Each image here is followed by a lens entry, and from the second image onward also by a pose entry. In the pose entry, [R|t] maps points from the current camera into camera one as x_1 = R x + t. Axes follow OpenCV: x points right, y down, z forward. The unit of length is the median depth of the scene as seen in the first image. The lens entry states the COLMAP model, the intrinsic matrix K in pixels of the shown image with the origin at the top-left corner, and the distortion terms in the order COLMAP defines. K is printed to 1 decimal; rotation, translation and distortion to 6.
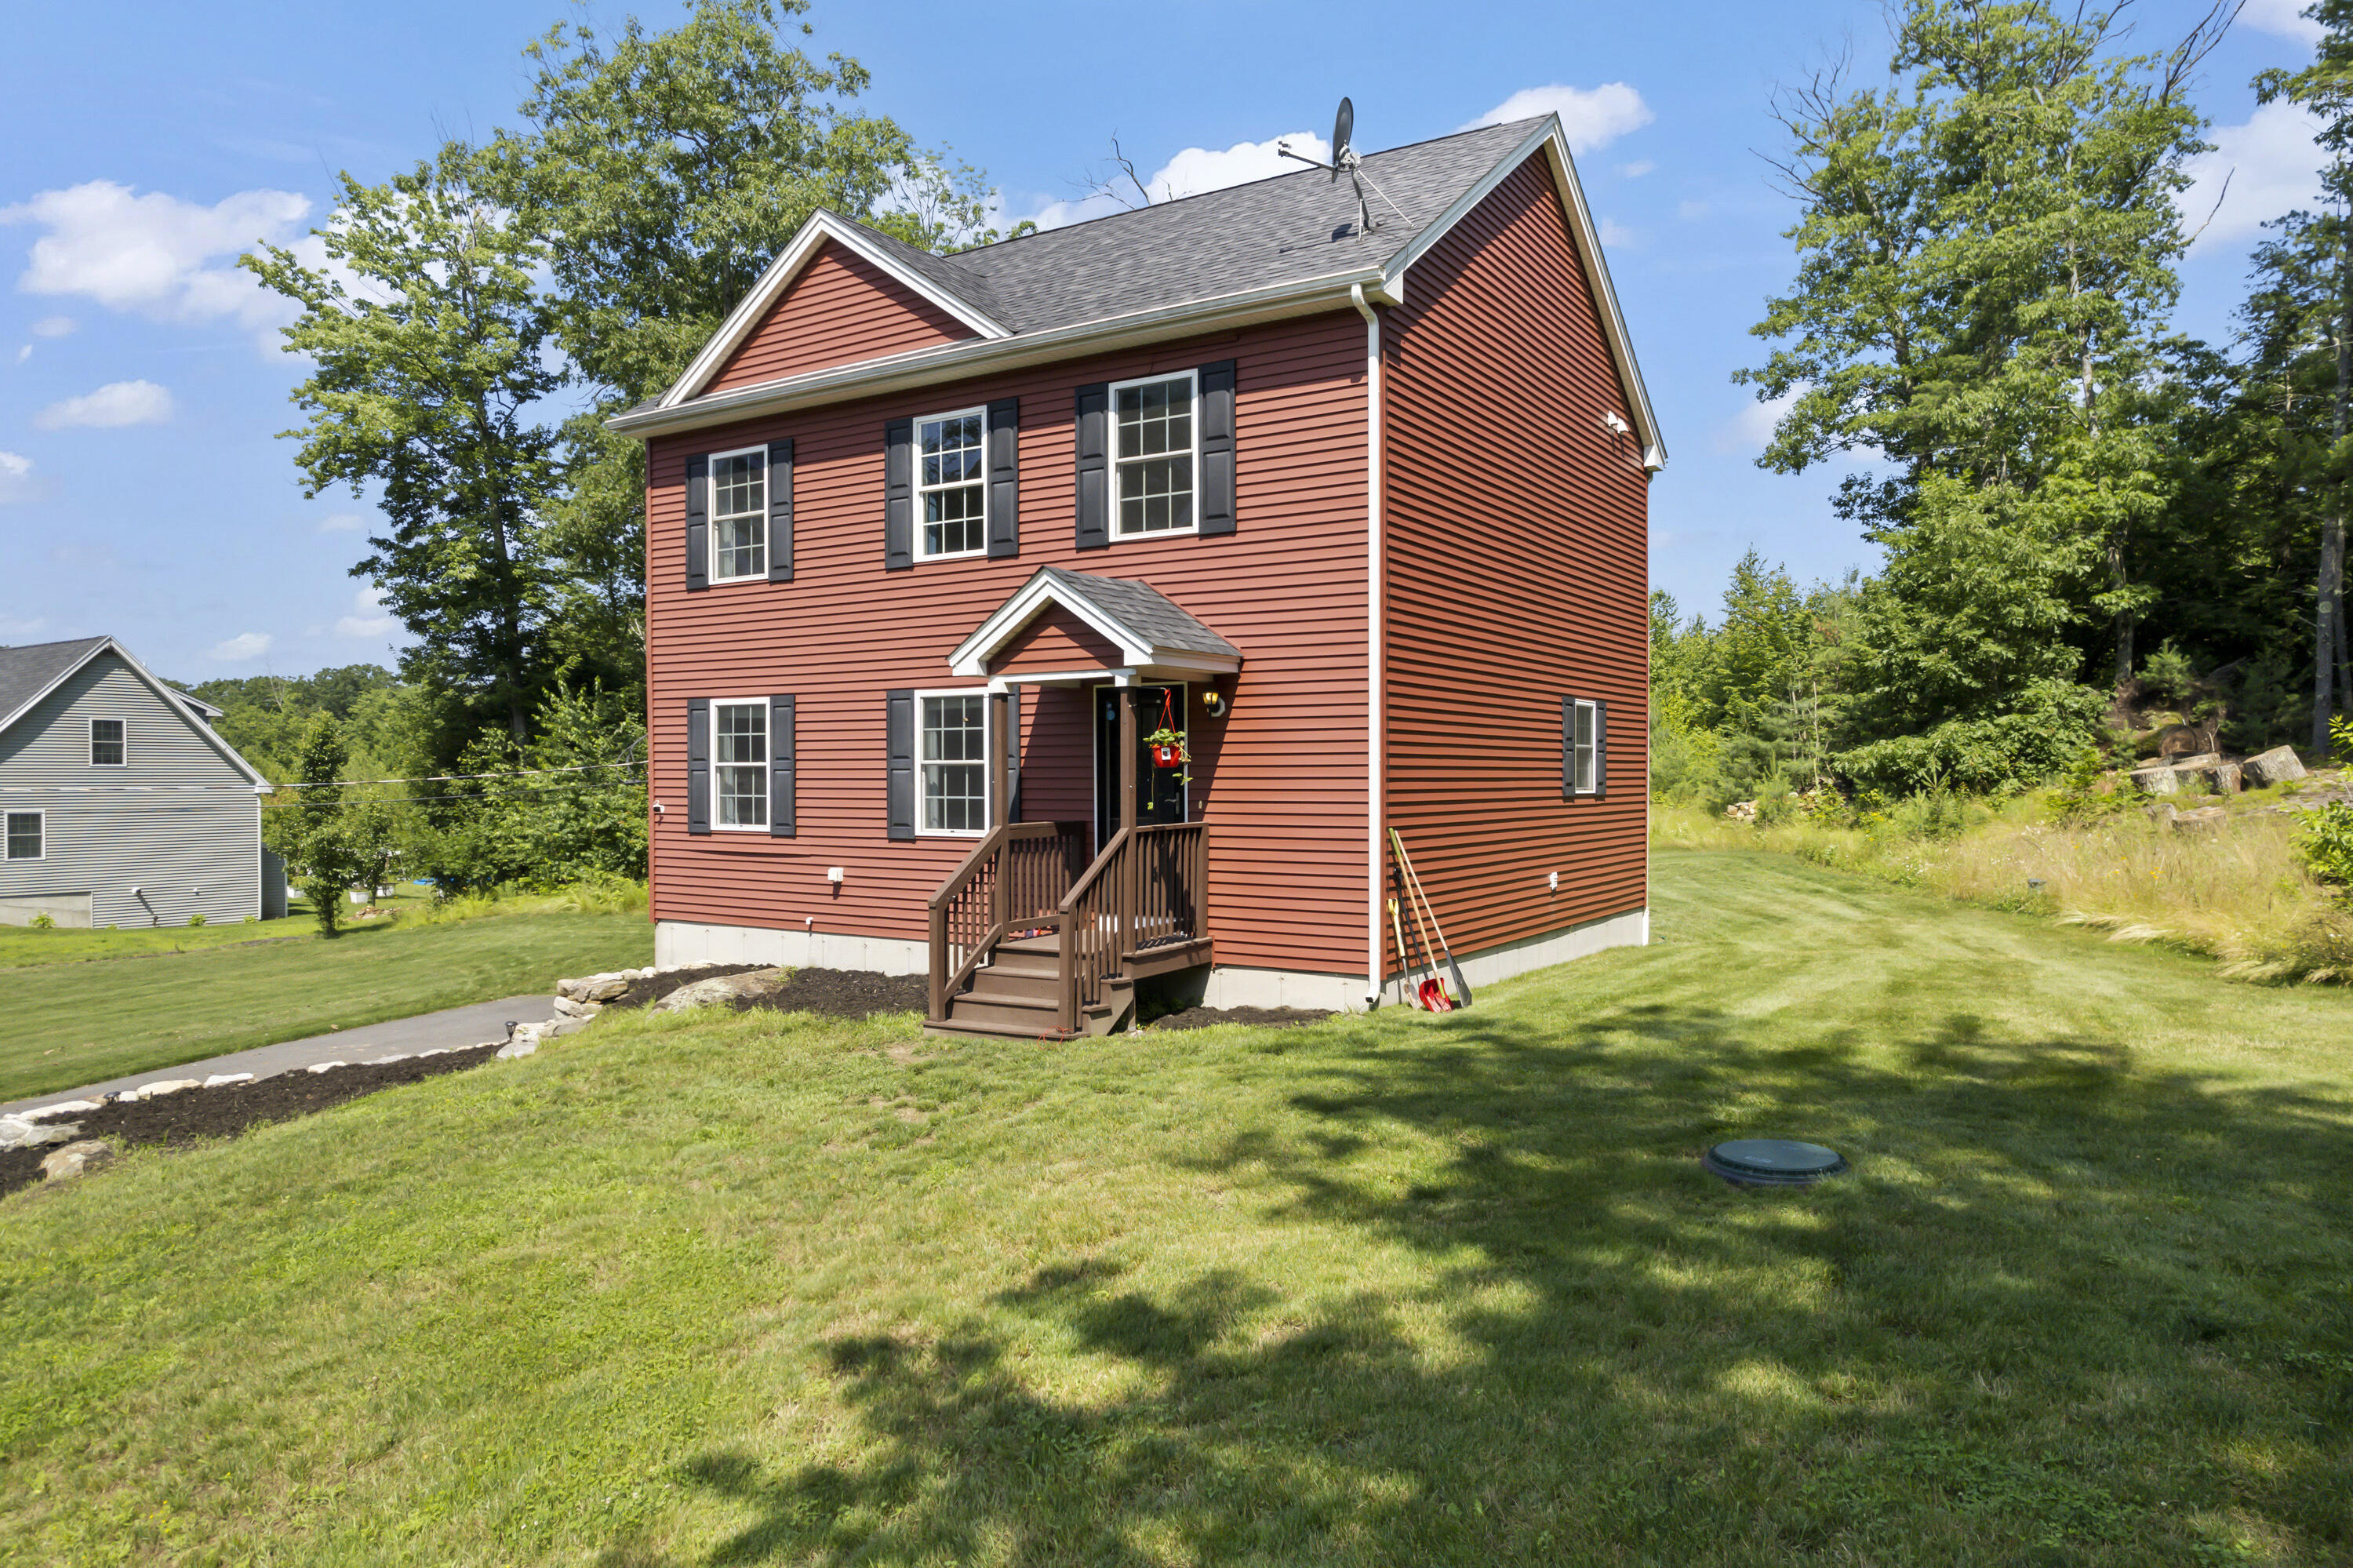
lens RADIAL K [[1512.9, 0, 1187.0], [0, 1512.9, 773.8], [0, 0, 1]] dist [-0.061104, 0.038434]
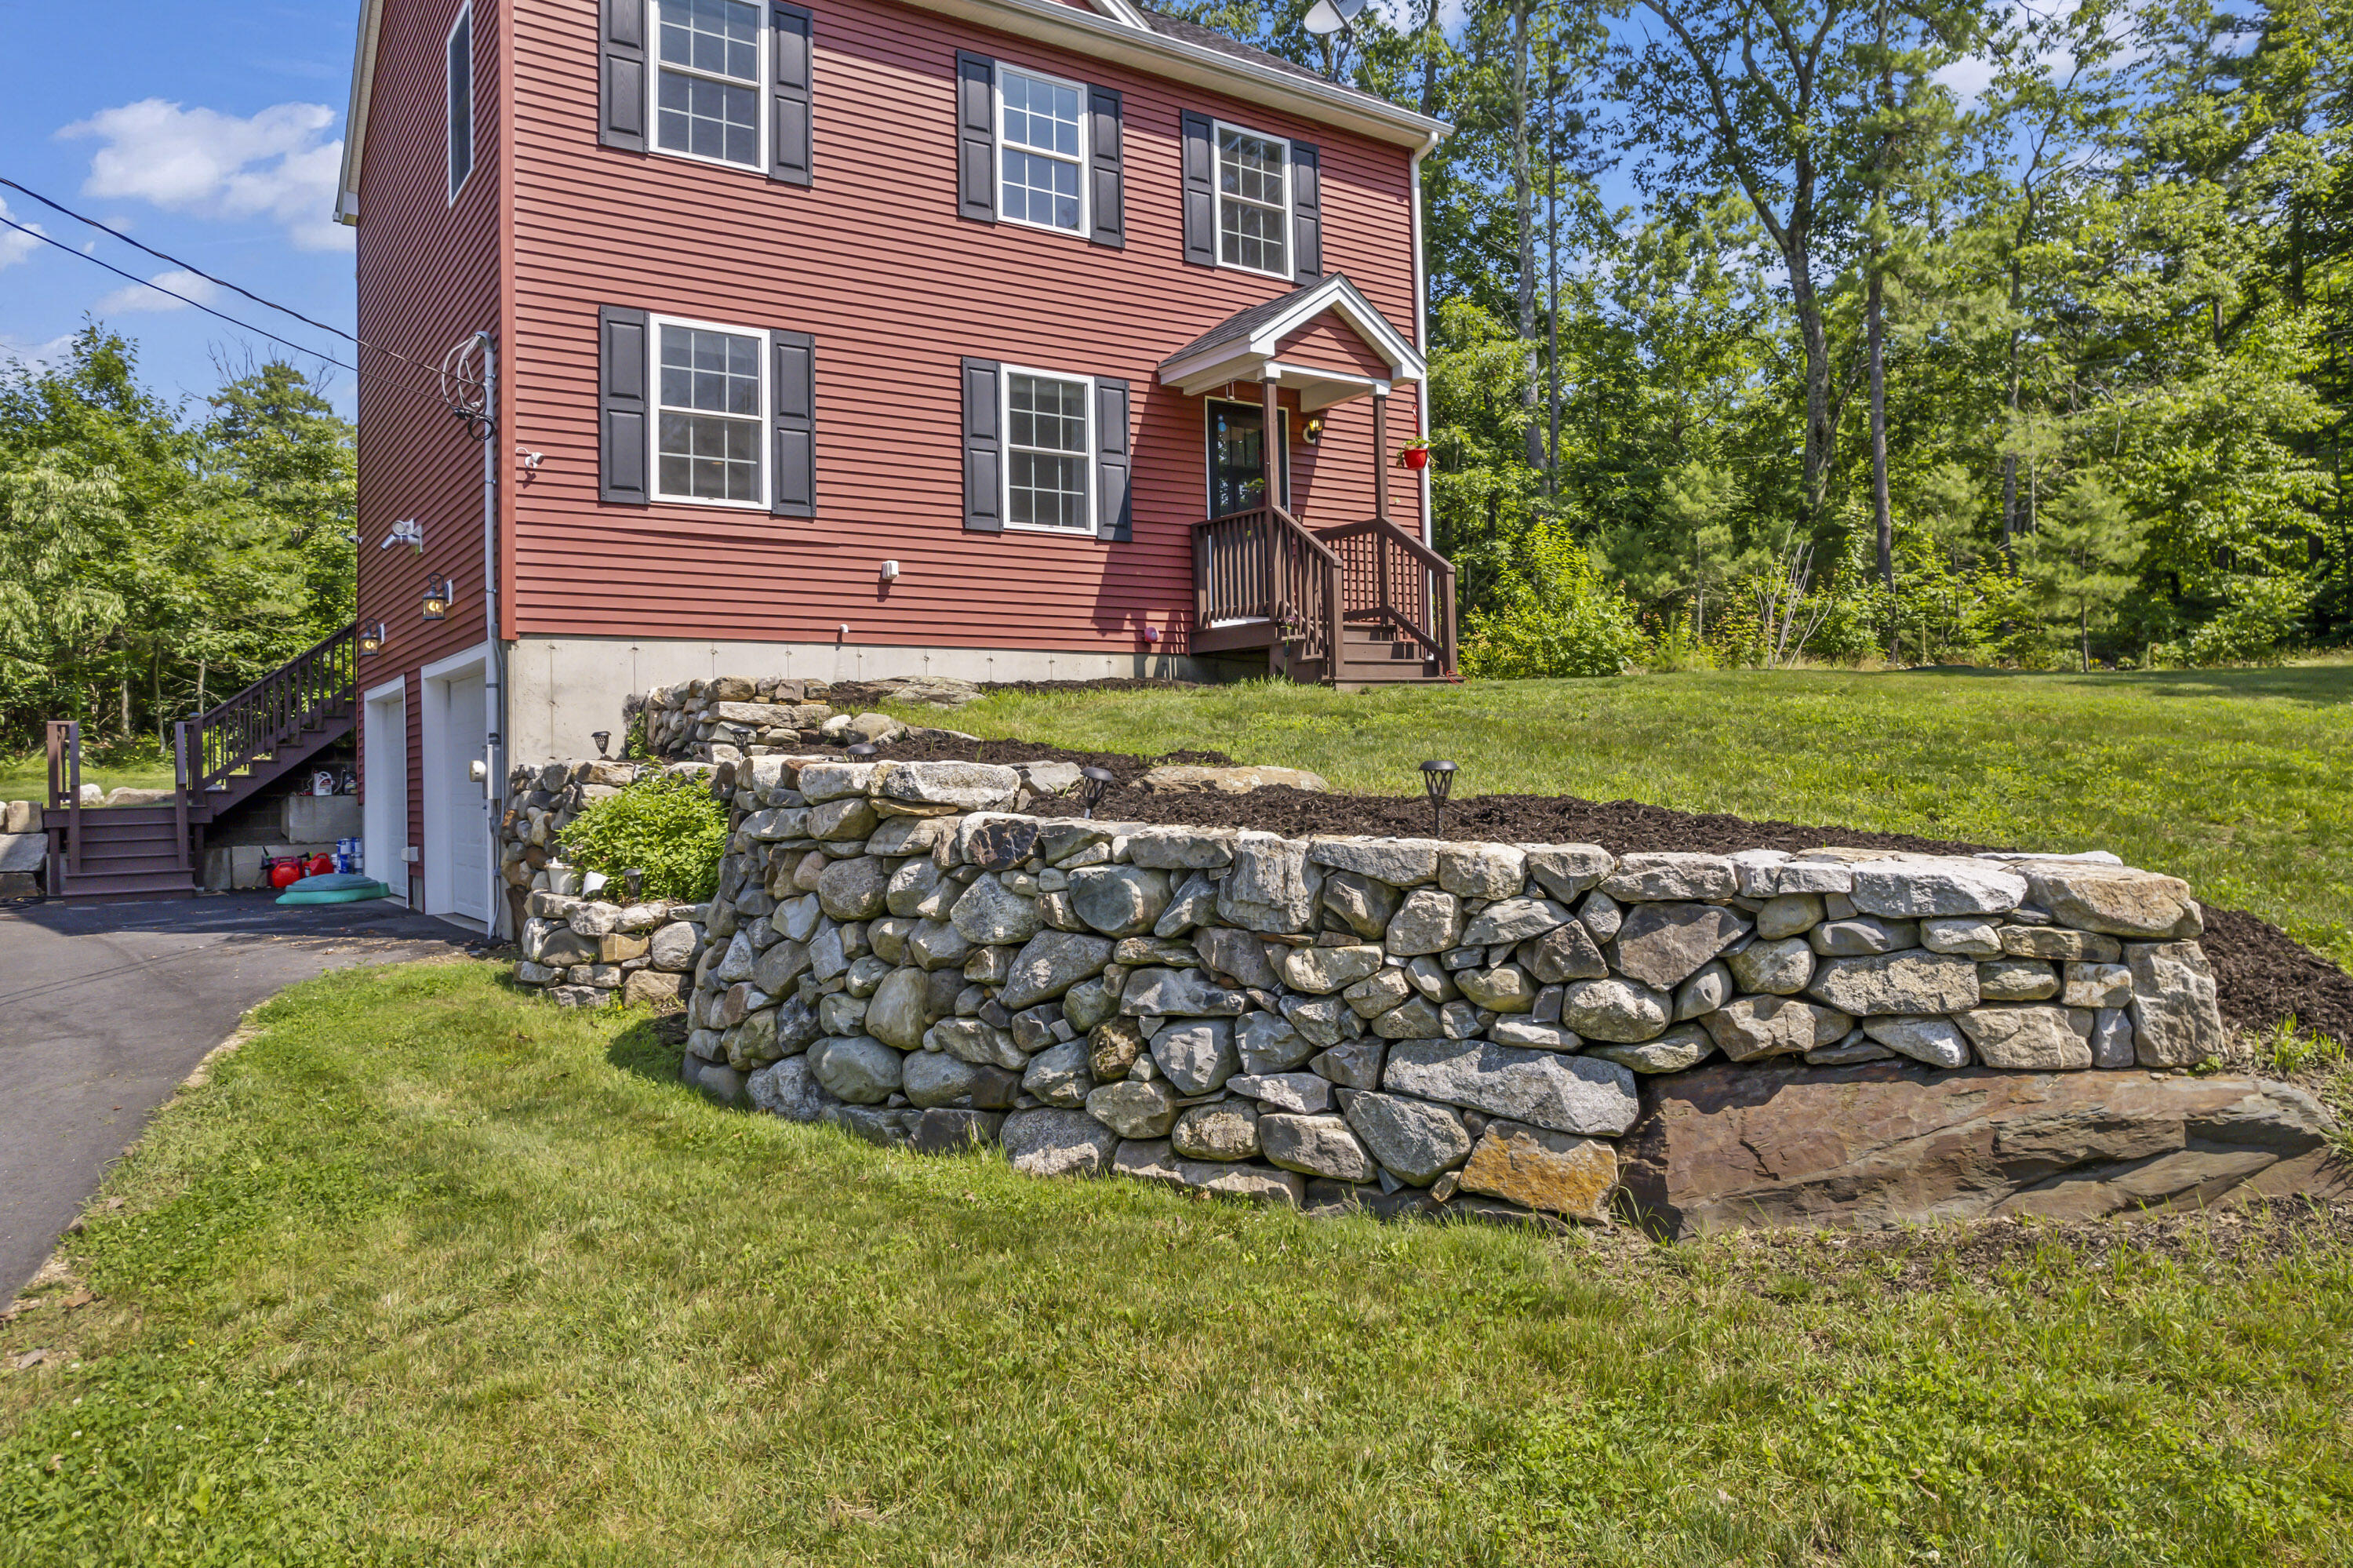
lens RADIAL K [[1512.9, 0, 1176.7], [0, 1512.9, 762.0], [0, 0, 1]] dist [-0.061104, 0.038434]
pose [[0.394840, -0.001032, 0.918749, -0.886089], [0.023420, 0.999686, -0.008942, 0.175284], [-0.918451, 0.025048, 0.394740, 0.530206]]
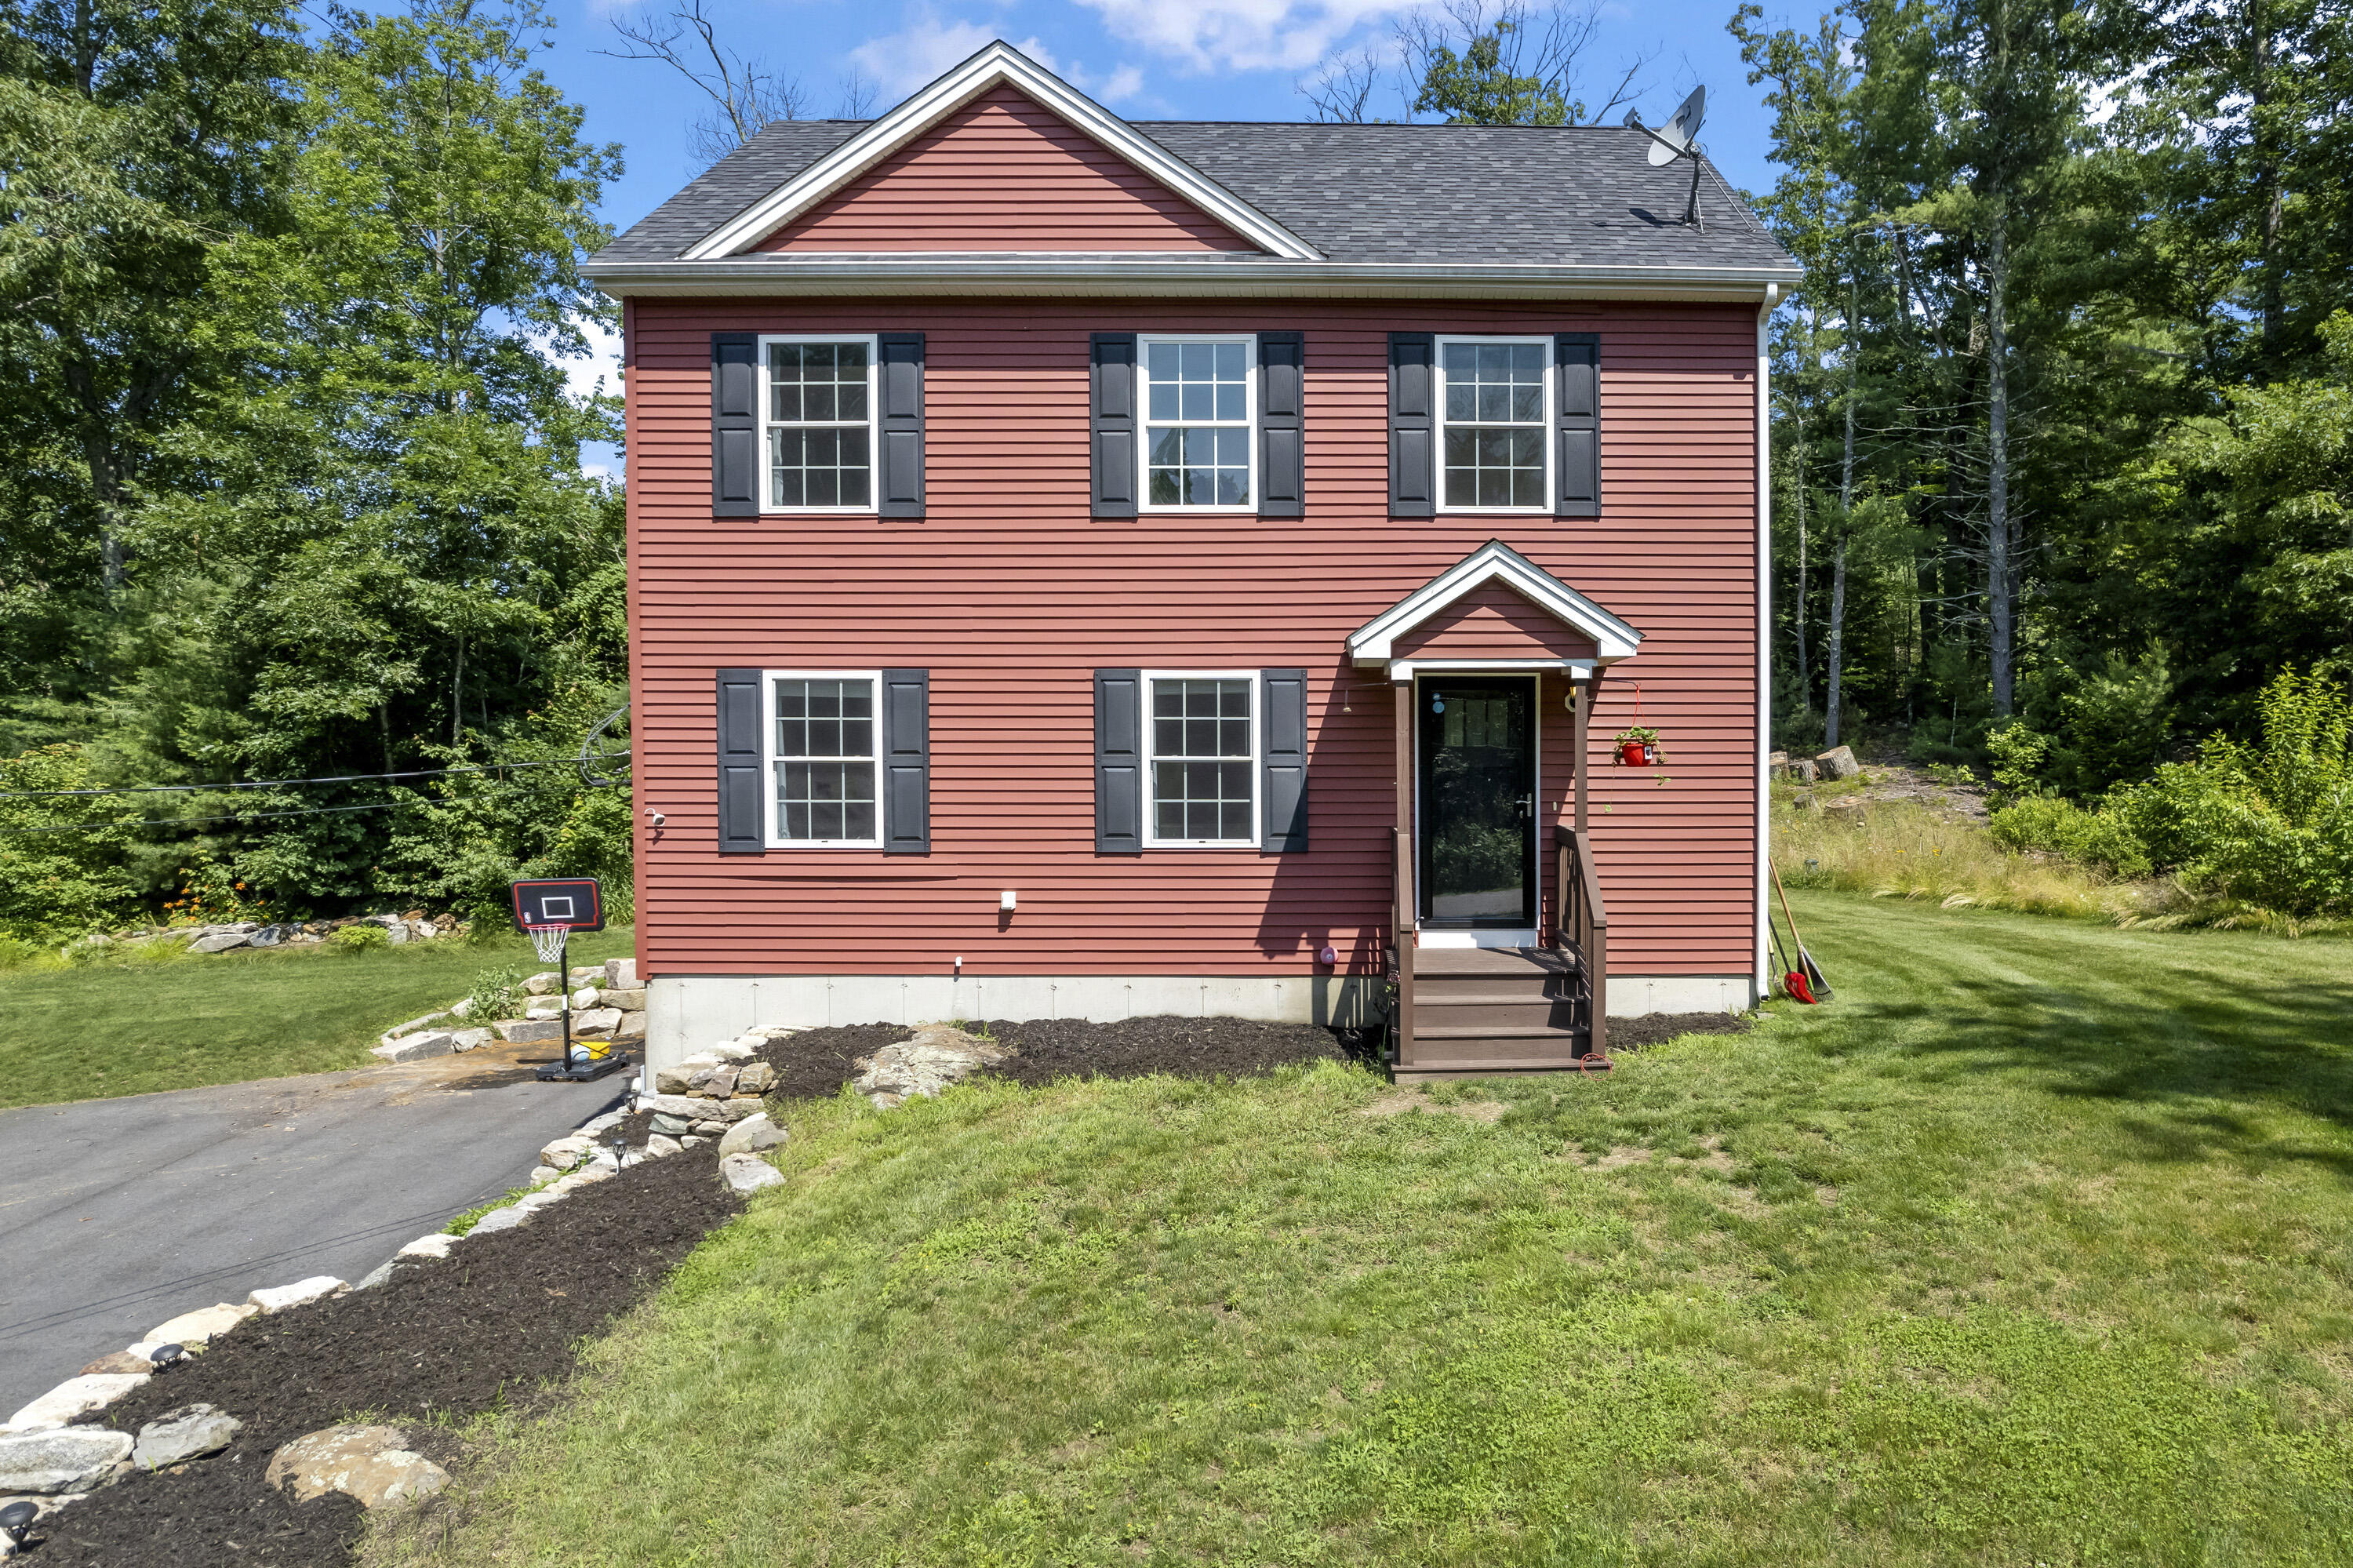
lens RADIAL K [[1396.9, 0, 1190.2], [0, 1396.9, 793.1], [0, 0, 1]] dist [-0.026484, -0.001216]
pose [[0.843133, -0.002569, 0.537698, -0.527760], [-0.003203, 0.999947, 0.009799, 0.003423], [-0.537695, -0.009984, 0.843080, 0.328488]]
